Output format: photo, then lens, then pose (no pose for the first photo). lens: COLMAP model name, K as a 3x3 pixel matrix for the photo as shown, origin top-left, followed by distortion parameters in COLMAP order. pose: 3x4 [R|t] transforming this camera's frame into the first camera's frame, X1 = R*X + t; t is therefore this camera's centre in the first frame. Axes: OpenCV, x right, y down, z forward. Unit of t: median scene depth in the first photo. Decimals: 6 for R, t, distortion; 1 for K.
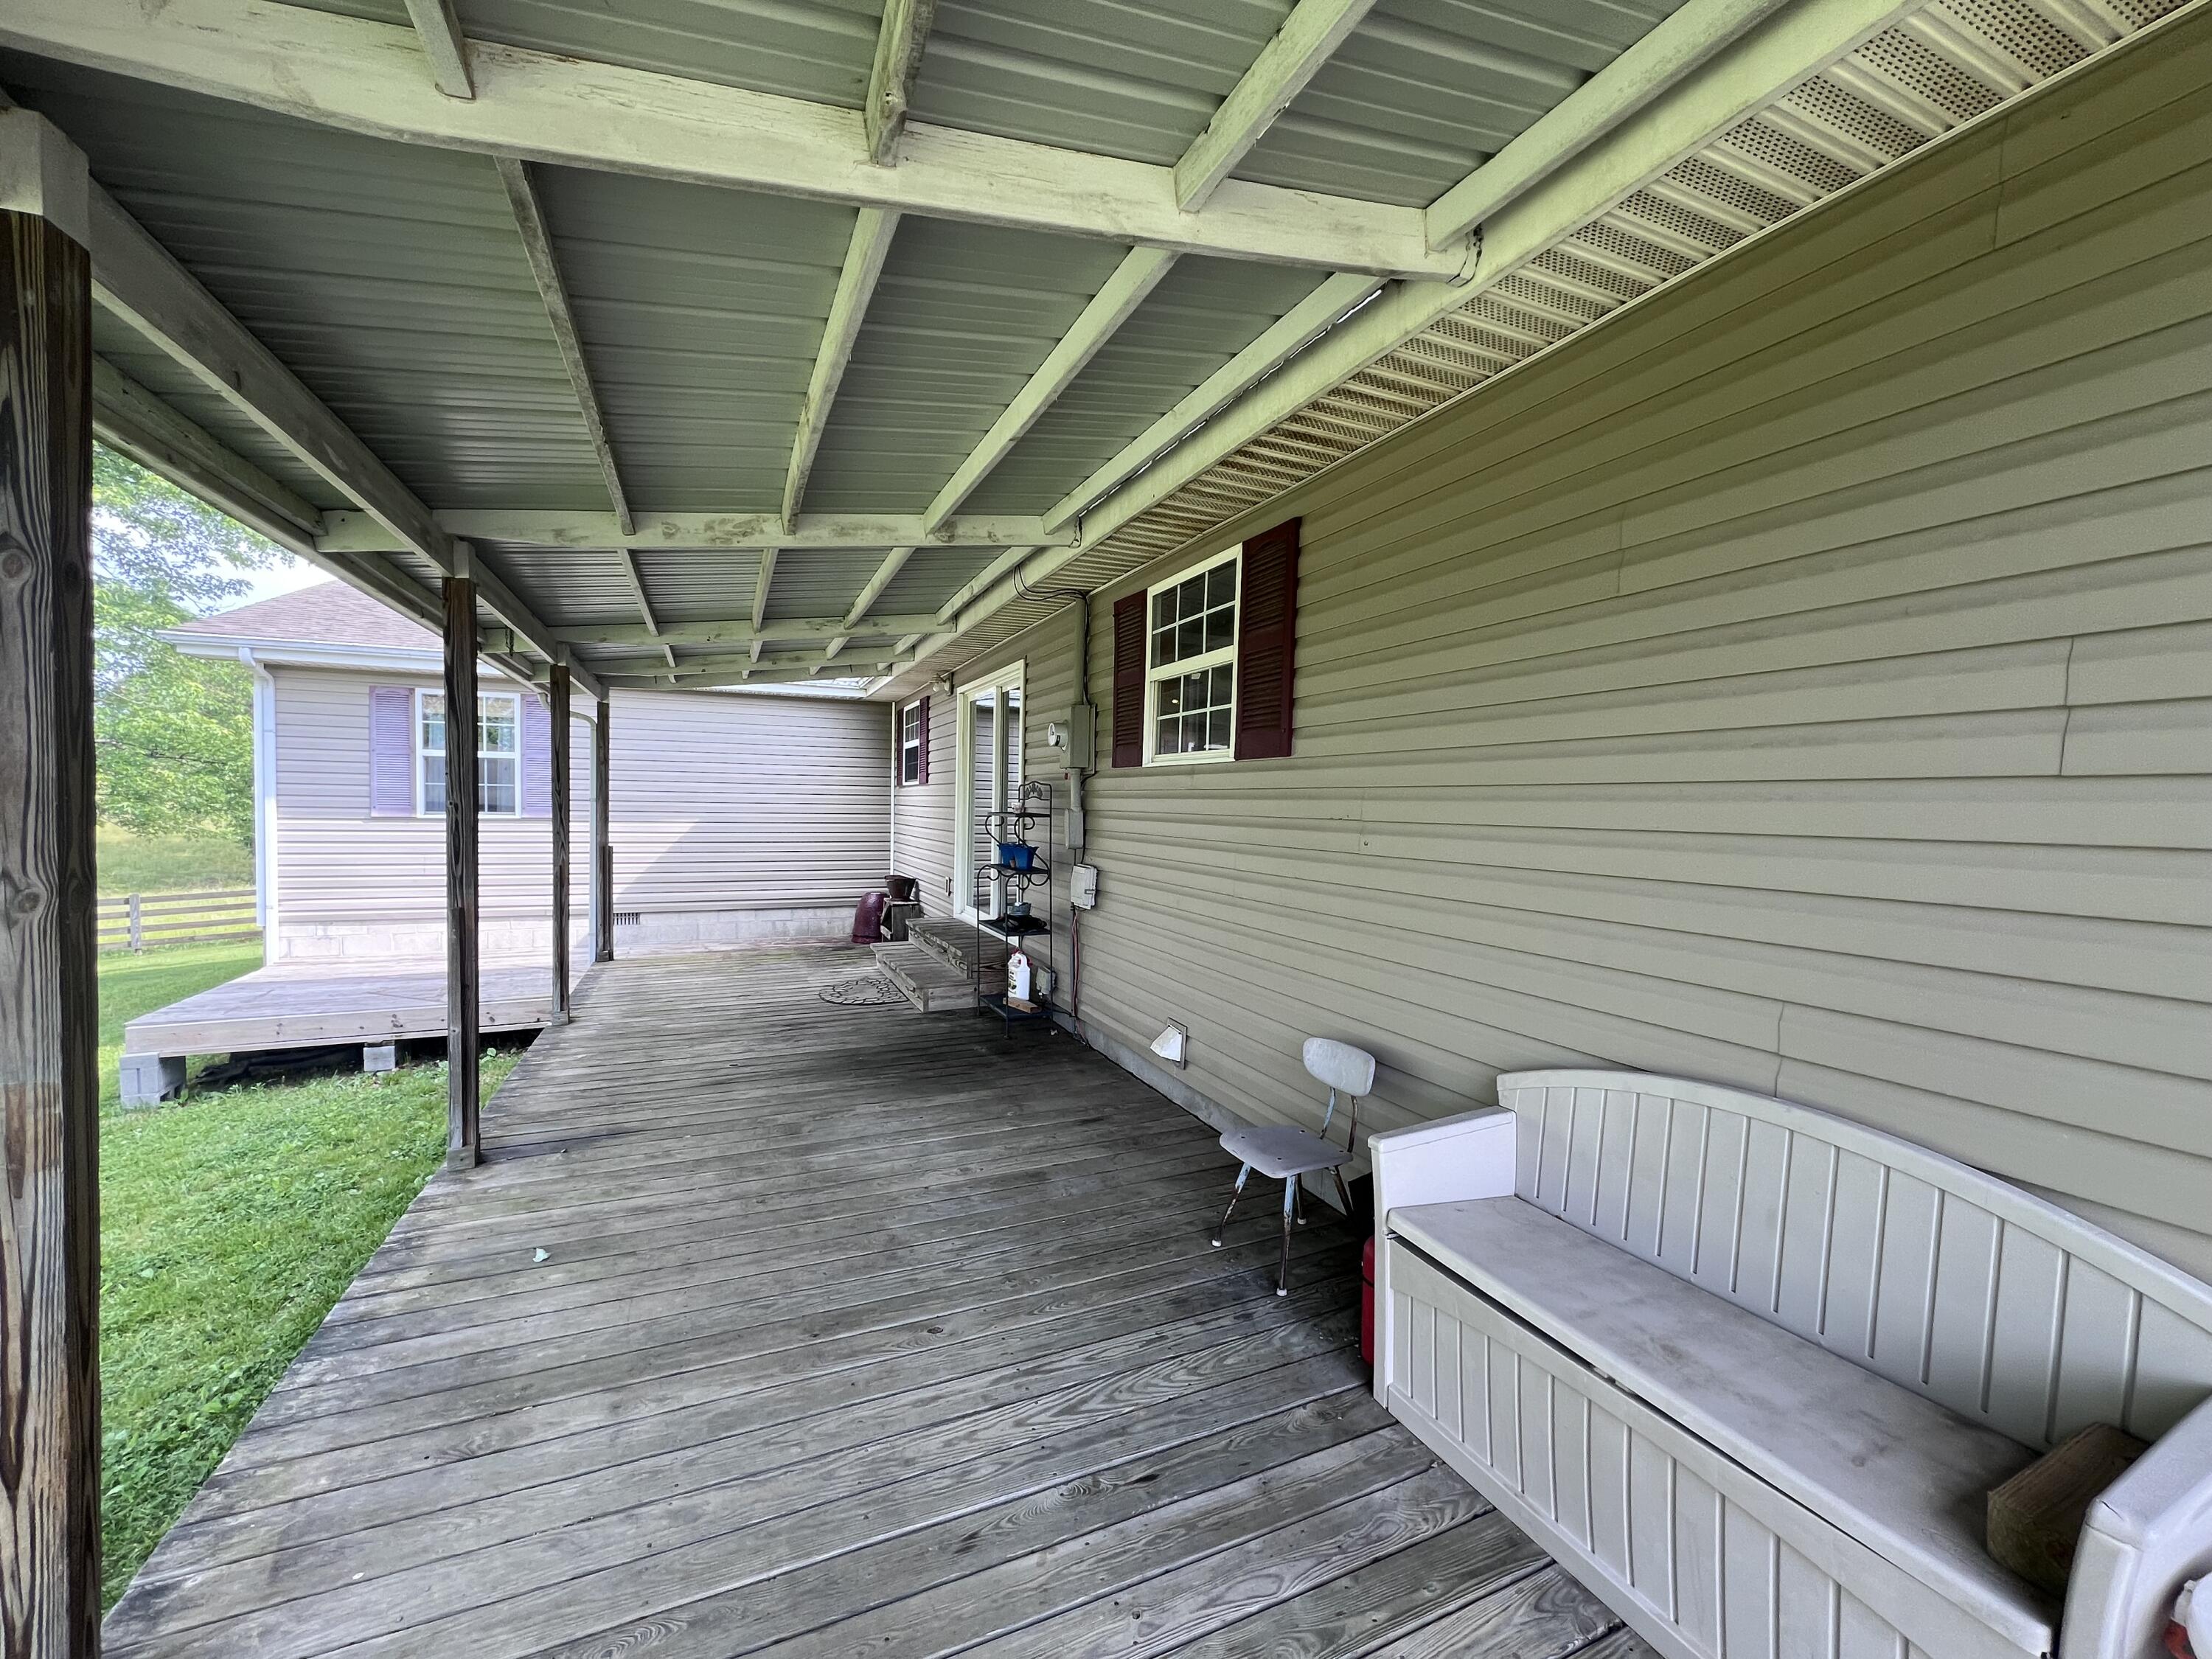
lens RADIAL K [[882.9, 0, 1108.6], [0, 882.9, 837.4], [0, 0, 1]] dist [-0.006079, 0.002626]
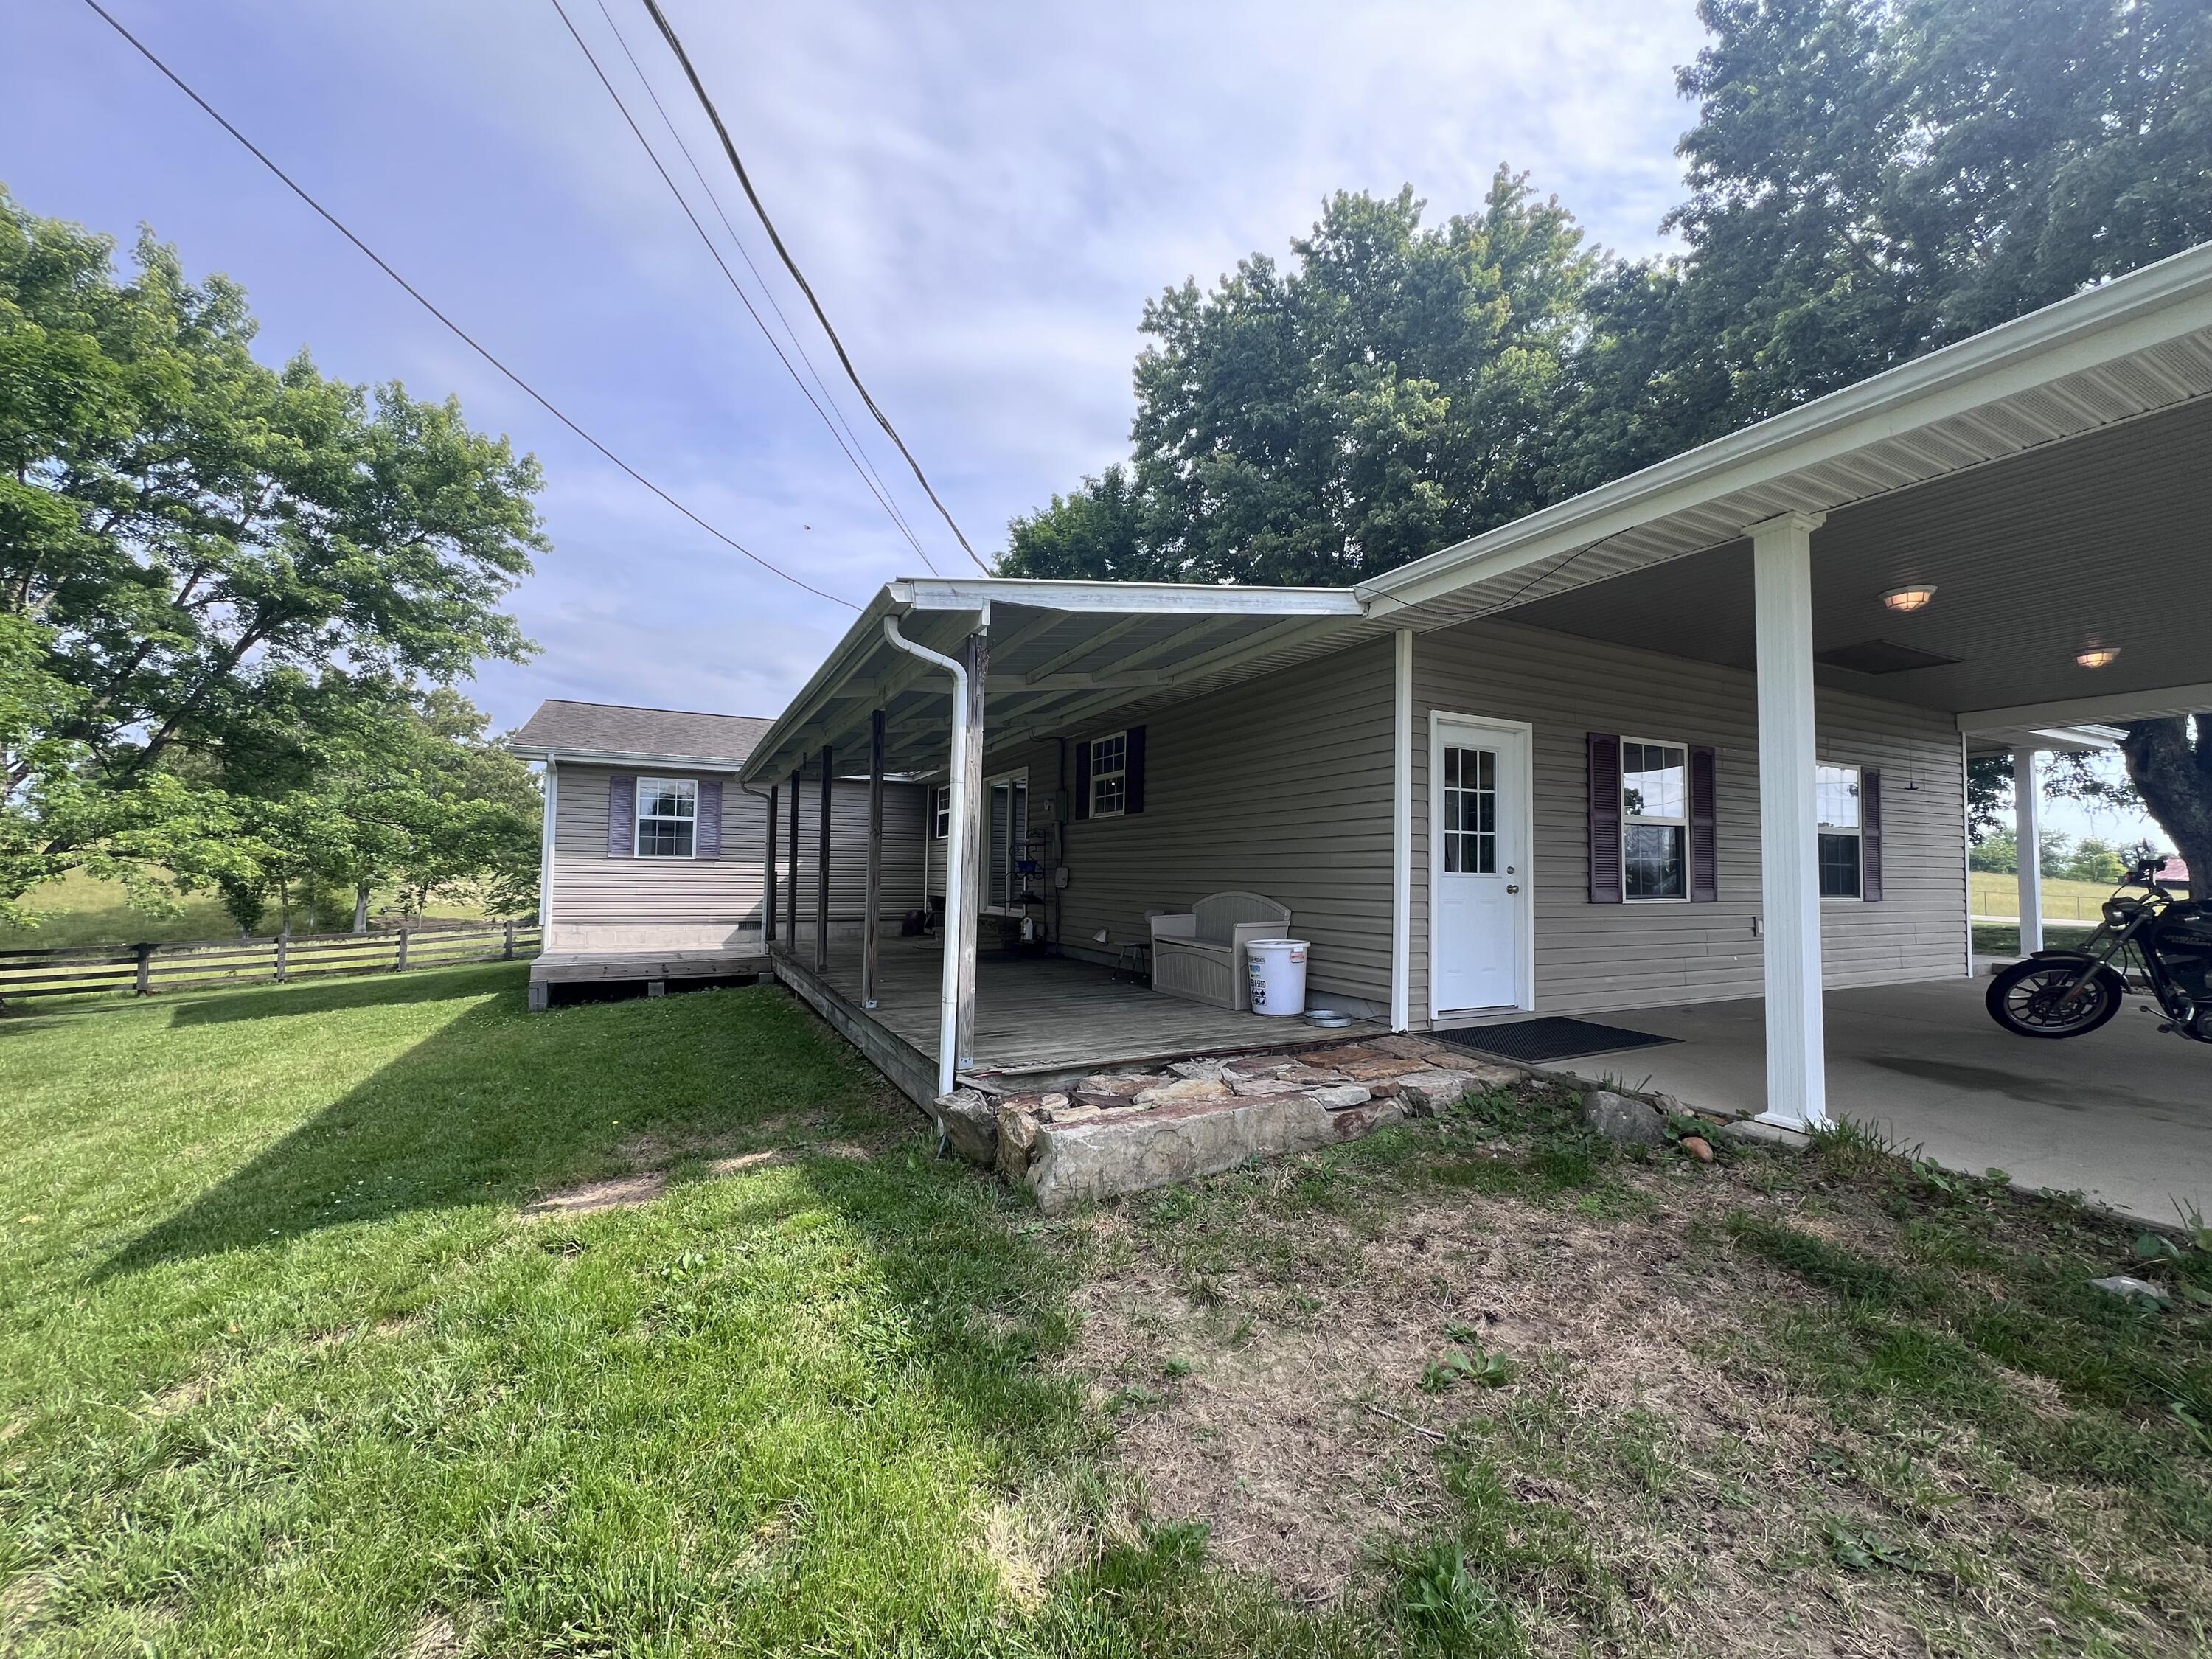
lens RADIAL K [[882.9, 0, 1108.6], [0, 882.9, 837.4], [0, 0, 1]] dist [-0.006079, 0.002626]
pose [[0.998730, -0.003389, 0.050260, -0.030278], [0.007437, 0.996720, -0.080587, 0.182448], [-0.049822, 0.080858, 0.995480, -1.523254]]
